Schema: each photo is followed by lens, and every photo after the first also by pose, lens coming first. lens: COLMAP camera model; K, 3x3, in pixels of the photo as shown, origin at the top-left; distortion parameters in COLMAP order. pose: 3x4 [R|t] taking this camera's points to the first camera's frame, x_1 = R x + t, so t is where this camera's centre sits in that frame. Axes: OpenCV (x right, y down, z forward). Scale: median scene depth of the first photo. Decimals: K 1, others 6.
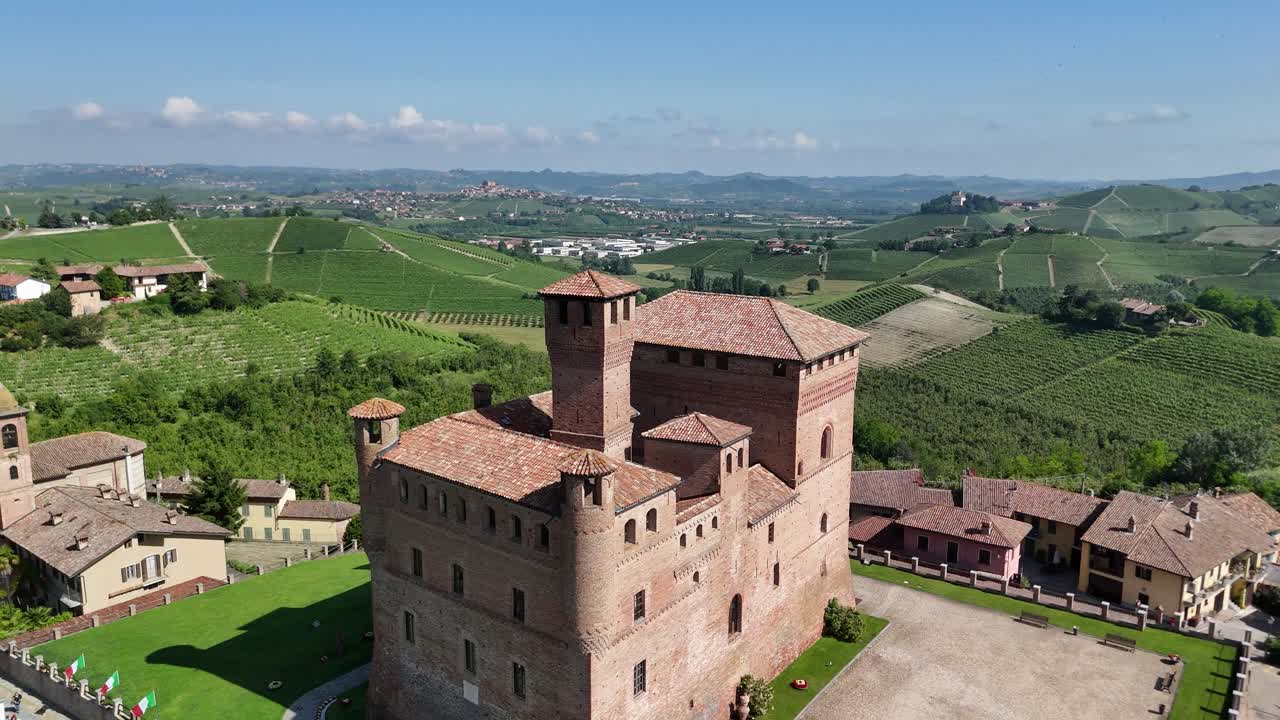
lens RADIAL K [[945.3, 0, 640.0], [0, 945.3, 360.0], [0, 0, 1]] dist [0.078432, -0.086018]
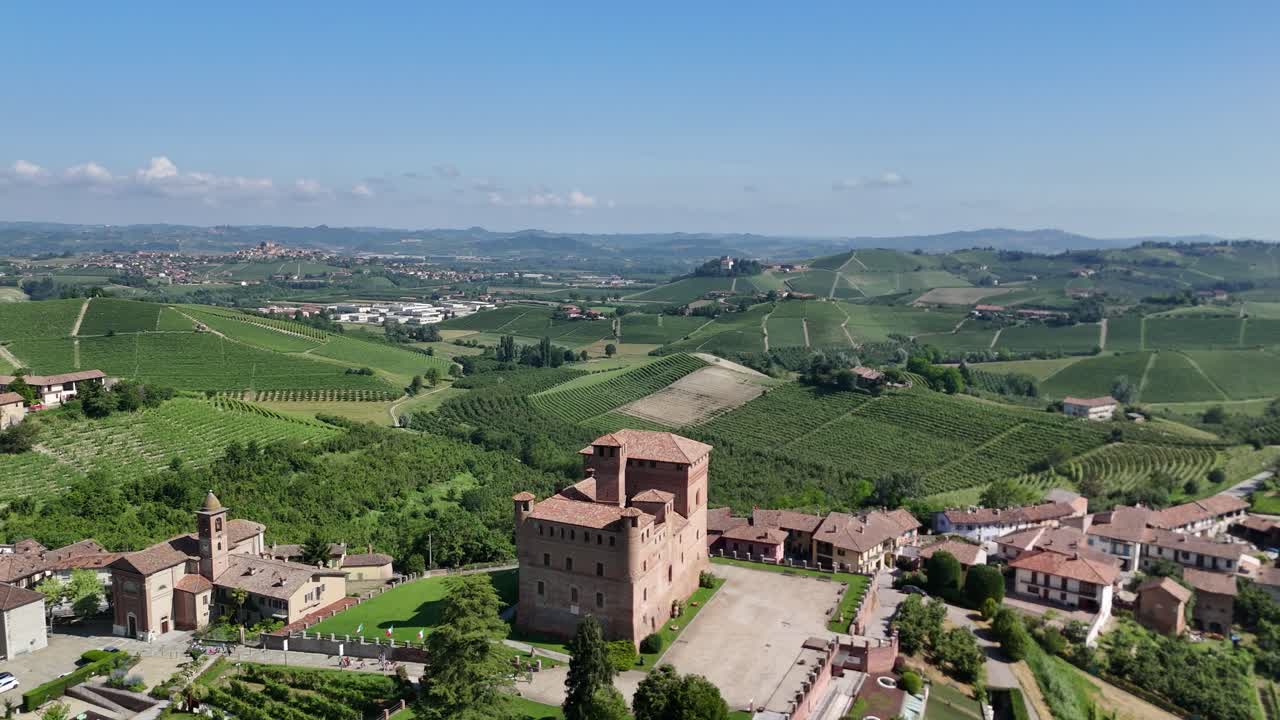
lens RADIAL K [[935.8, 0, 640.0], [0, 935.8, 360.0], [0, 0, 1]] dist [0.102165, -0.095250]
pose [[0.974215, -0.030596, 0.223539, -0.086456], [0.042938, 0.997798, -0.050561, -0.026884], [-0.221499, 0.058855, 0.973383, -0.234020]]
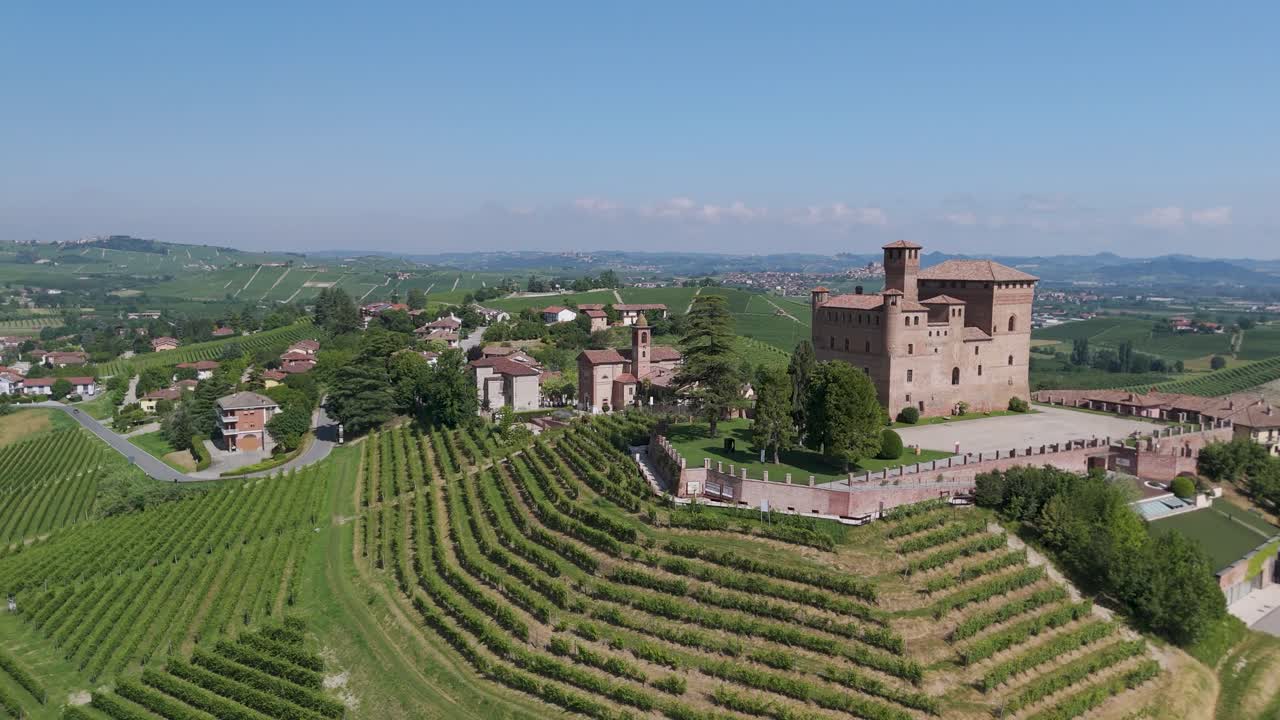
lens RADIAL K [[945.3, 0, 640.0], [0, 945.3, 360.0], [0, 0, 1]] dist [0.078432, -0.086018]
pose [[0.922500, 0.040342, -0.383883, 0.052904], [-0.073441, 0.994701, -0.071953, 0.083966], [0.378946, 0.094570, 0.920574, -0.296507]]
